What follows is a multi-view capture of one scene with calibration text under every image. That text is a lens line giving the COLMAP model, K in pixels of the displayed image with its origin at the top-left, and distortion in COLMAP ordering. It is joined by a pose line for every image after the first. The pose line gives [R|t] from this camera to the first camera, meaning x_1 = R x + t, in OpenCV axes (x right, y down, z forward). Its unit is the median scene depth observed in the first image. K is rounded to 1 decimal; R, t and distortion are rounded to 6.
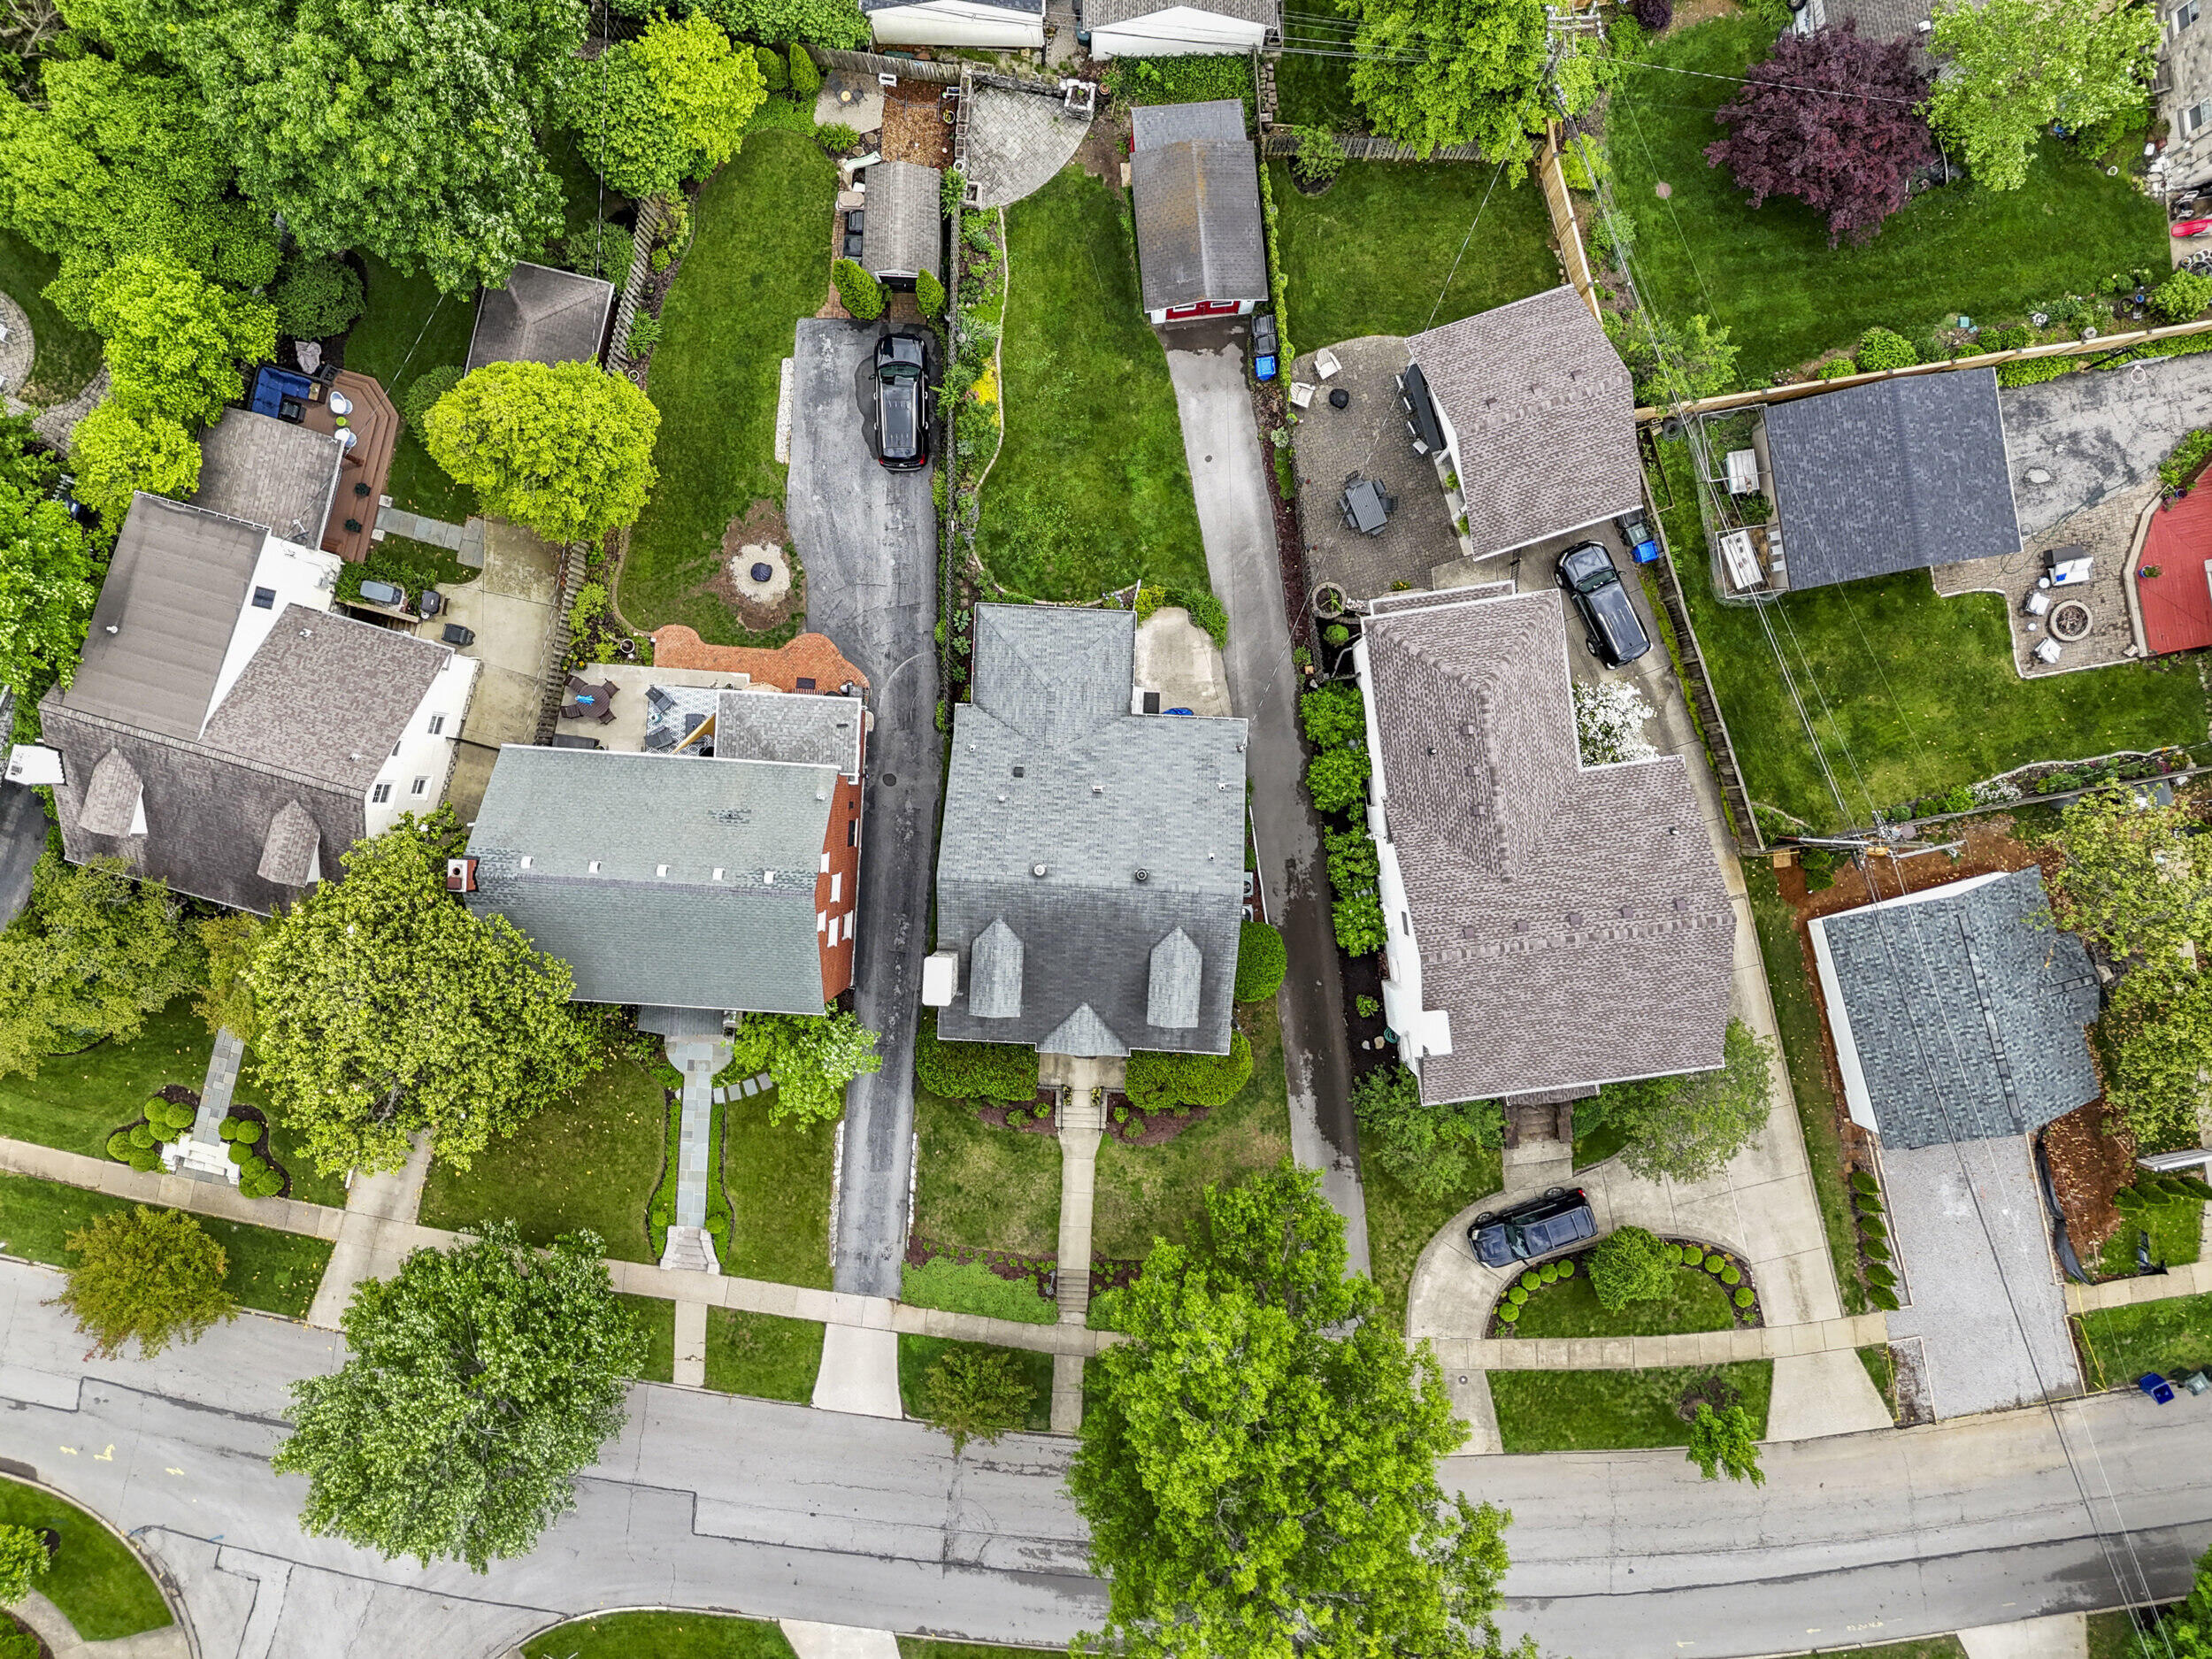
lens RADIAL K [[1628.0, 0, 1114.7], [0, 1628.0, 832.8], [0, 0, 1]] dist [0.057276, -0.050954]
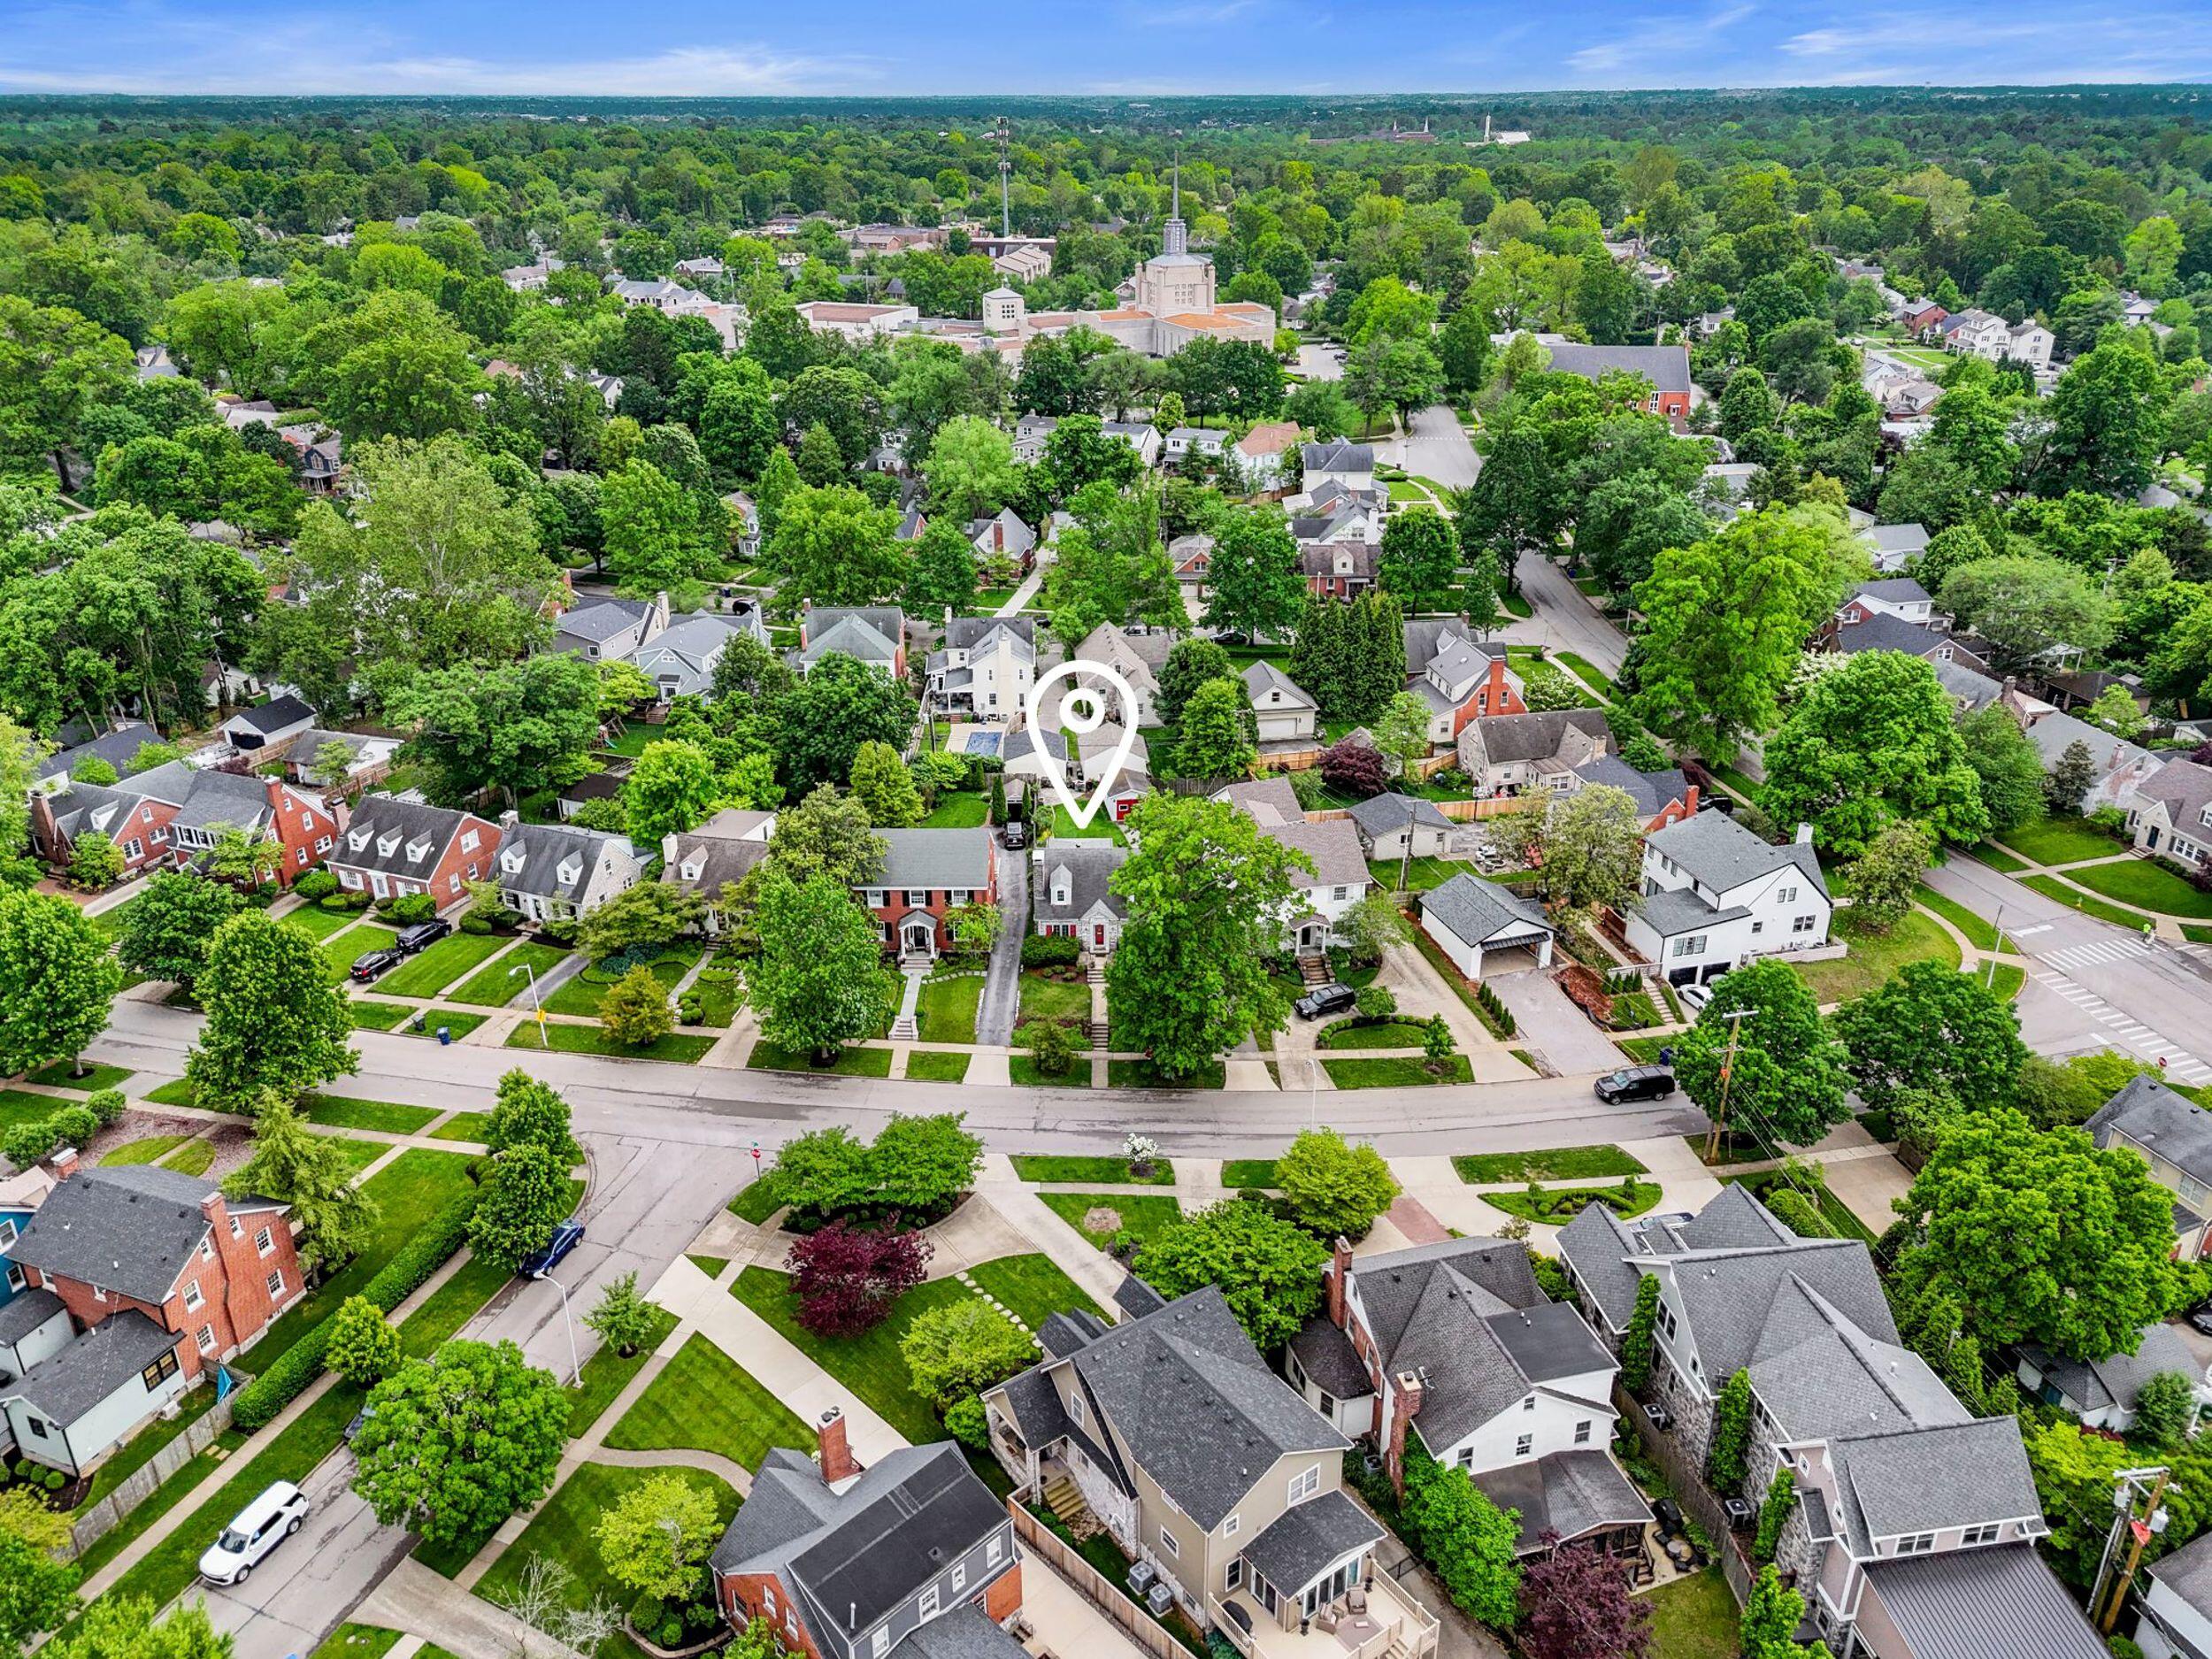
lens RADIAL K [[1628.0, 0, 1114.7], [0, 1628.0, 832.8], [0, 0, 1]] dist [0.057276, -0.050954]
pose [[0.998257, -0.021922, 0.054795, -0.108155], [0.059001, 0.392885, -0.917693, 1.946039], [-0.001411, 0.919326, 0.393493, 0.015868]]
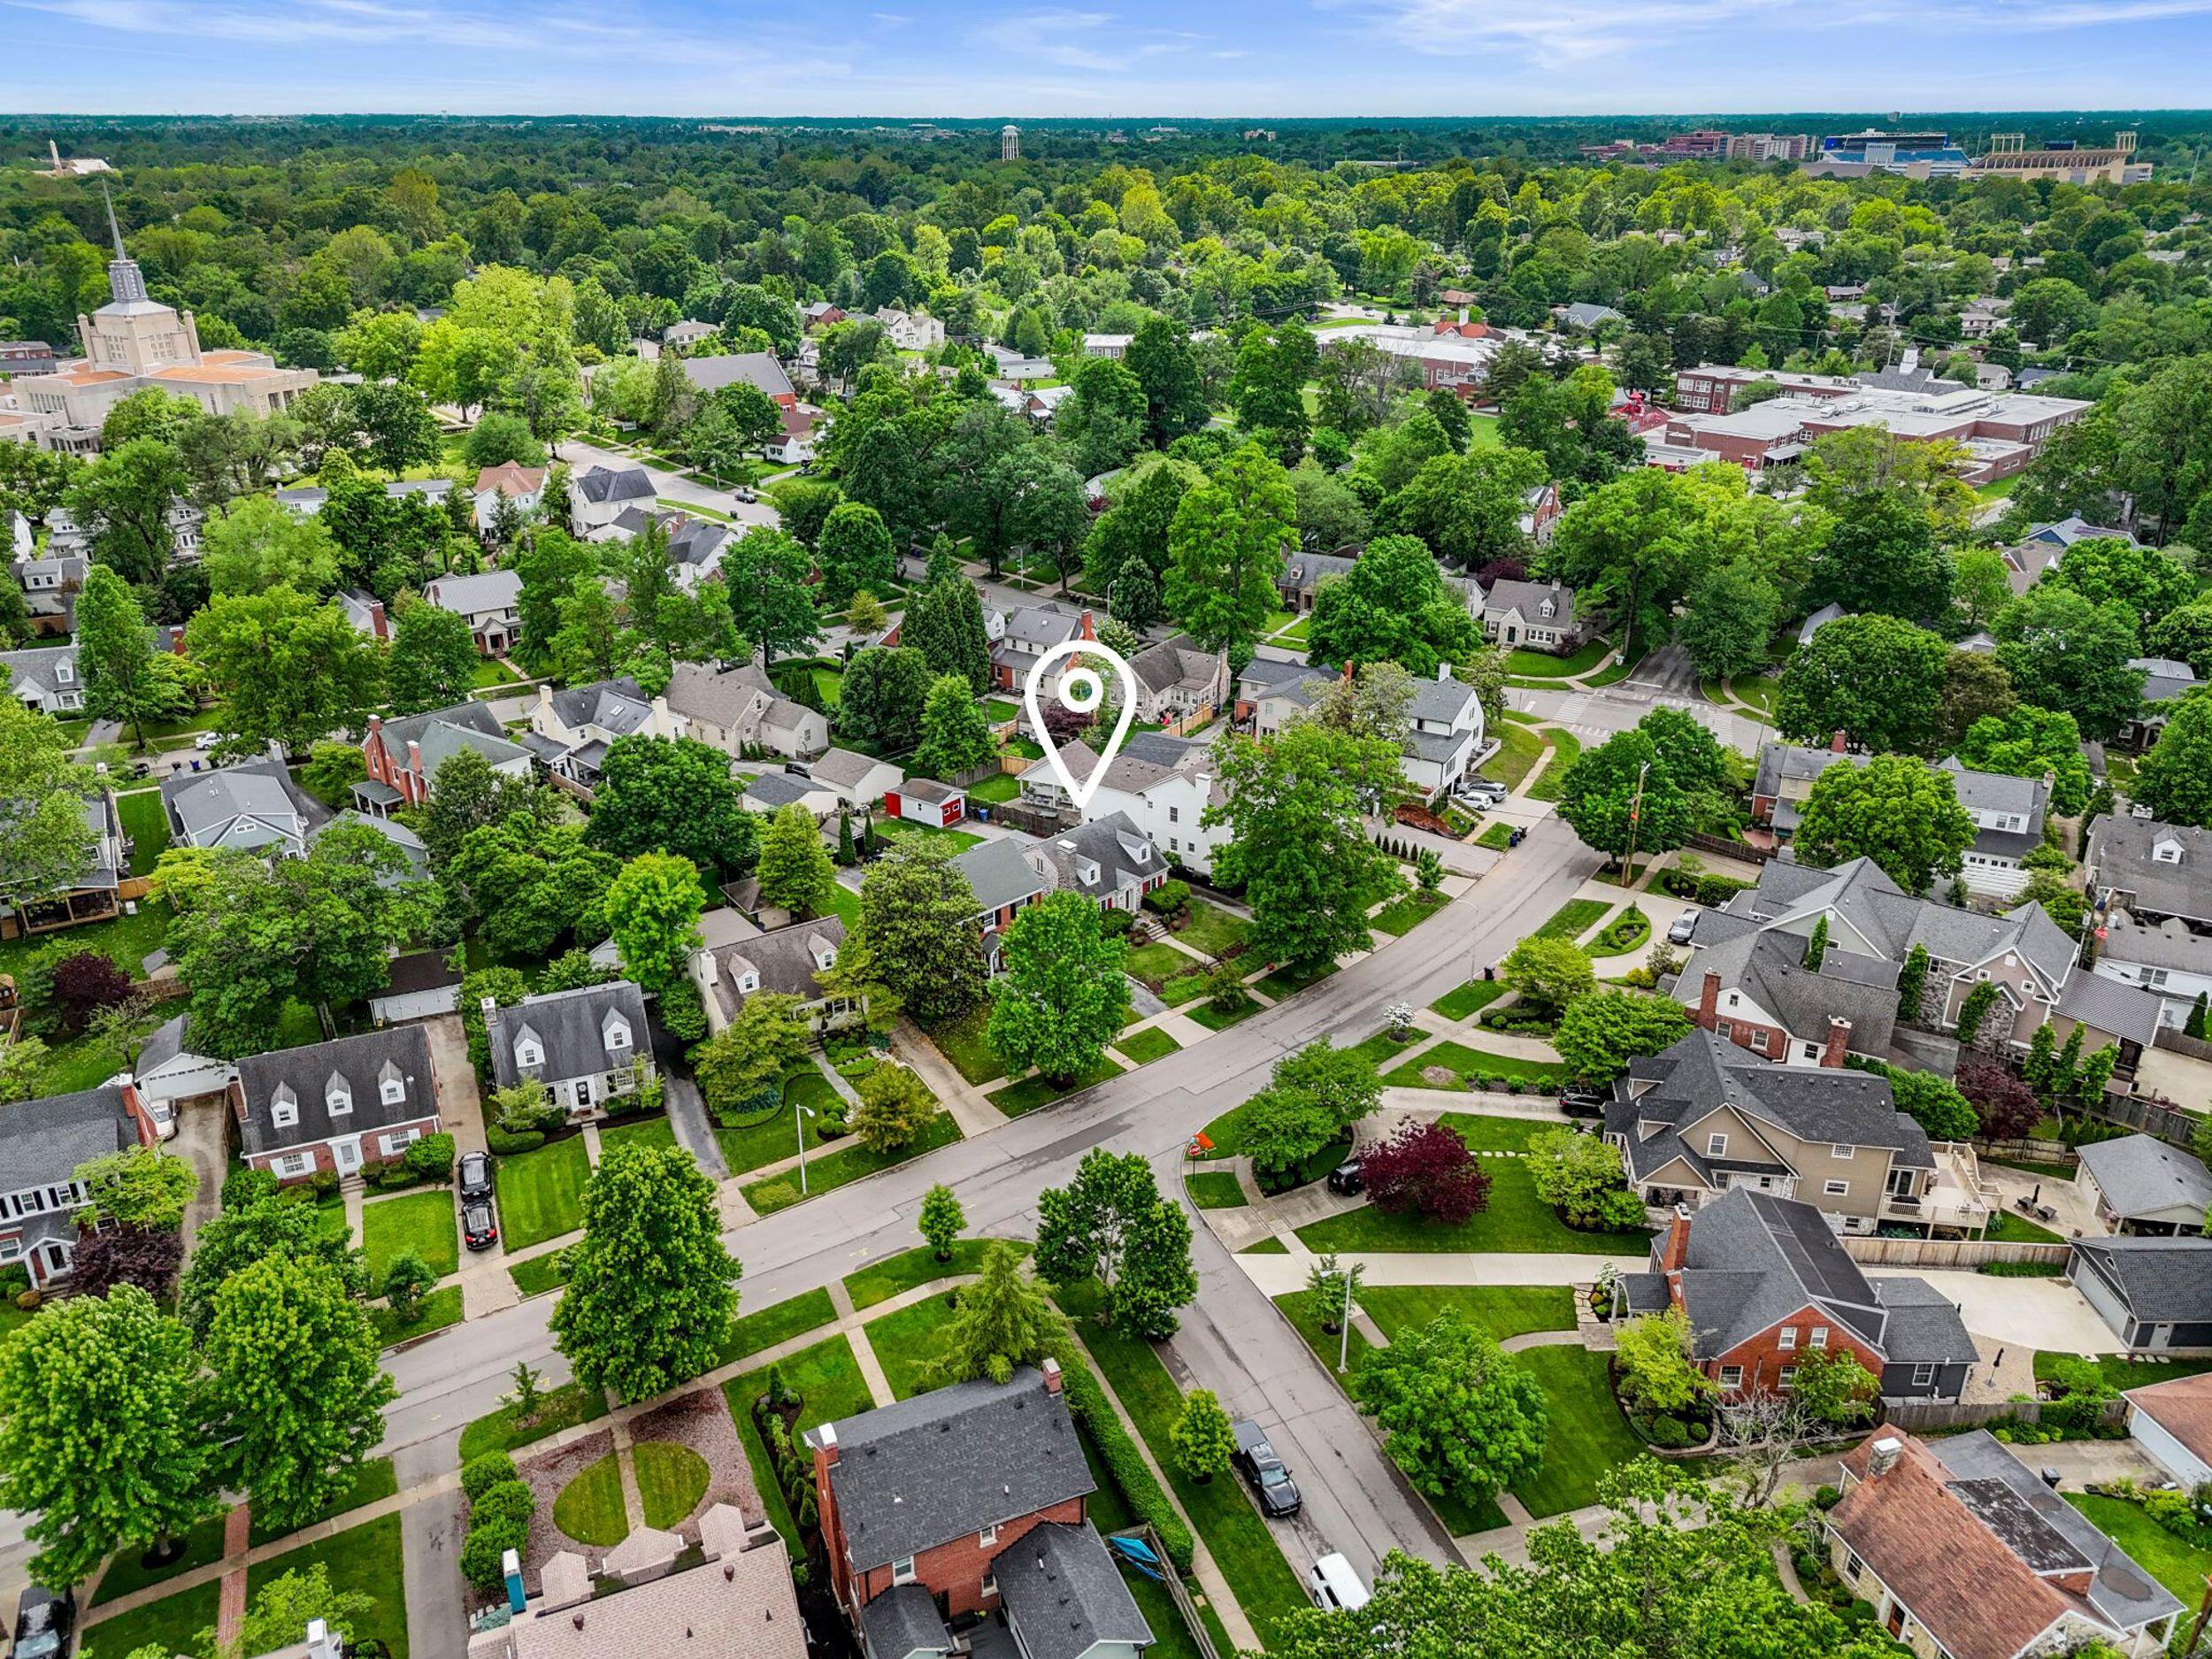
lens RADIAL K [[1628.0, 0, 1114.7], [0, 1628.0, 832.8], [0, 0, 1]] dist [0.057276, -0.050954]
pose [[0.663677, -0.296275, 0.686844, -1.501334], [0.747903, 0.246618, -0.616296, 1.423208], [0.013206, 0.922714, 0.385260, 0.017874]]
